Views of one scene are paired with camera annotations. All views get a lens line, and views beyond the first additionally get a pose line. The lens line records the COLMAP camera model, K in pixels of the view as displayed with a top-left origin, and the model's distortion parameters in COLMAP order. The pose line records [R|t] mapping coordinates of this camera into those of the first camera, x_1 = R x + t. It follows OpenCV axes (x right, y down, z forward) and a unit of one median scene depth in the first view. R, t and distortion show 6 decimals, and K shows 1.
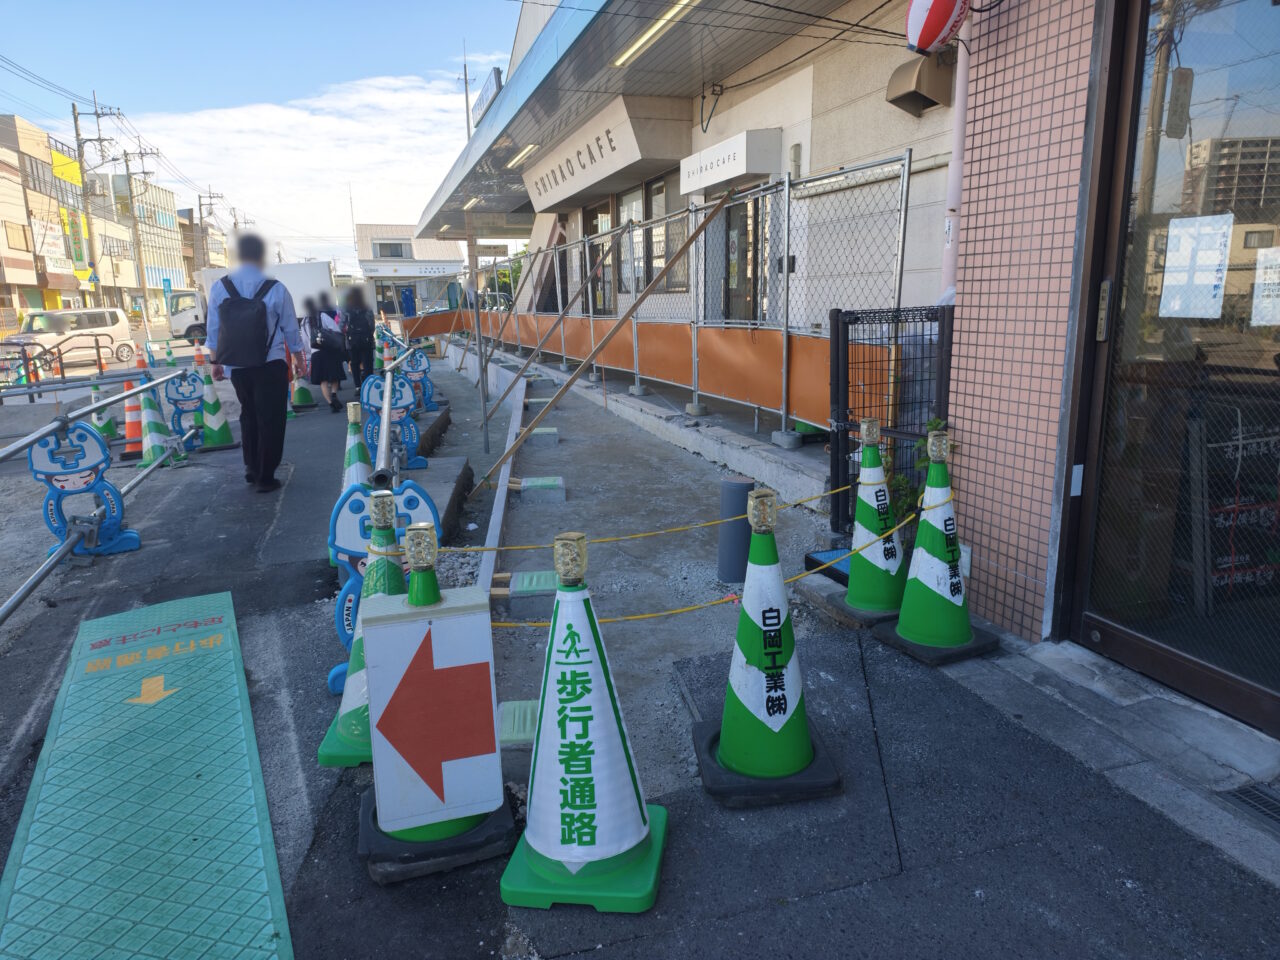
lens RADIAL K [[859.4, 0, 643.4], [0, 859.4, 482.2], [0, 0, 1]] dist [-0.001191, -0.001645]
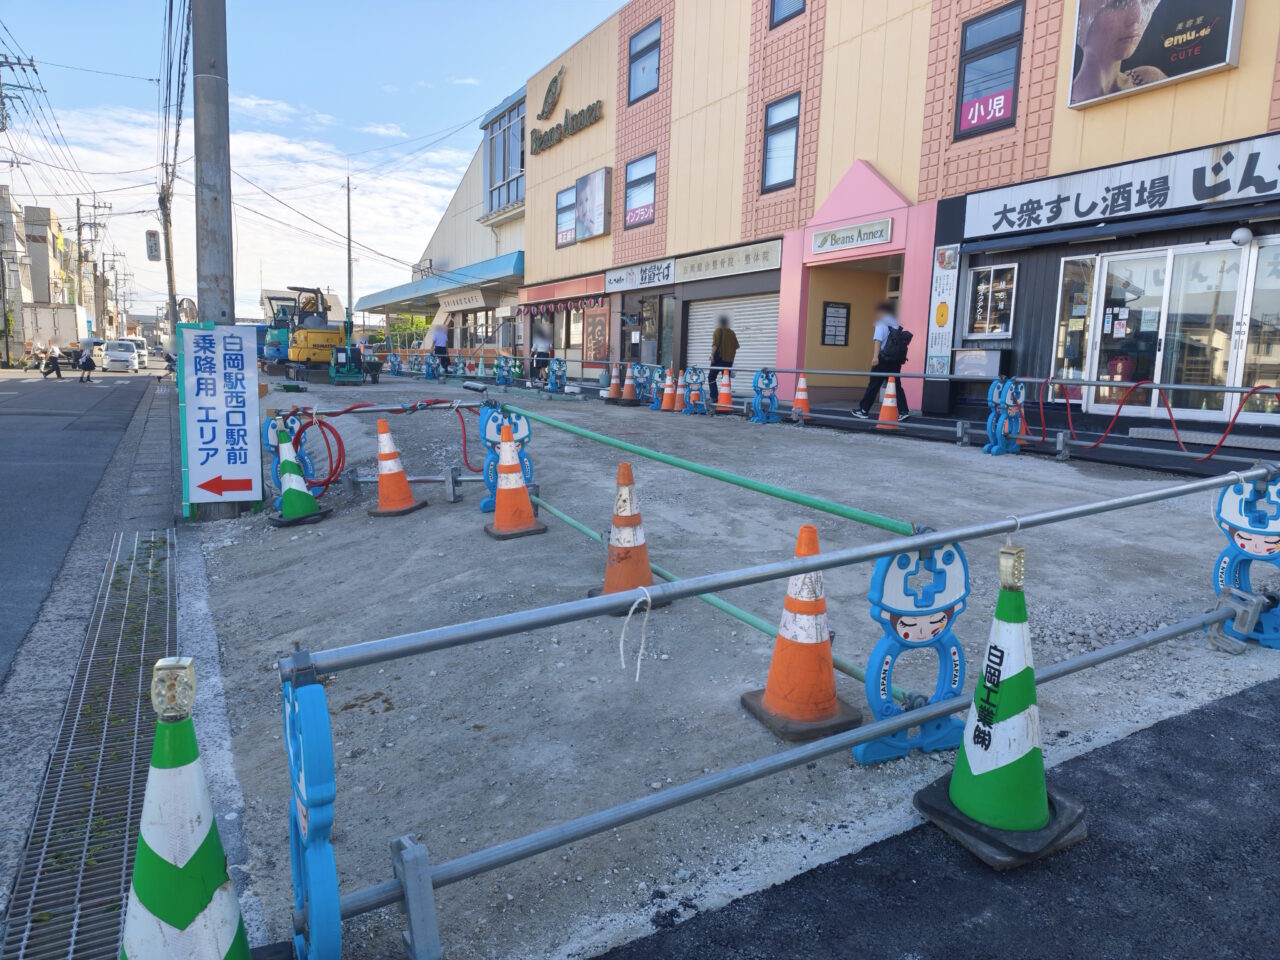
lens RADIAL K [[859.4, 0, 639.1], [0, 859.4, 481.3], [0, 0, 1]] dist [-0.001191, -0.001645]
pose [[0.983069, 0.022152, 0.181893, -0.004237], [-0.008012, 0.996912, -0.078112, 0.437940], [-0.183061, 0.075332, 0.980211, -1.791212]]
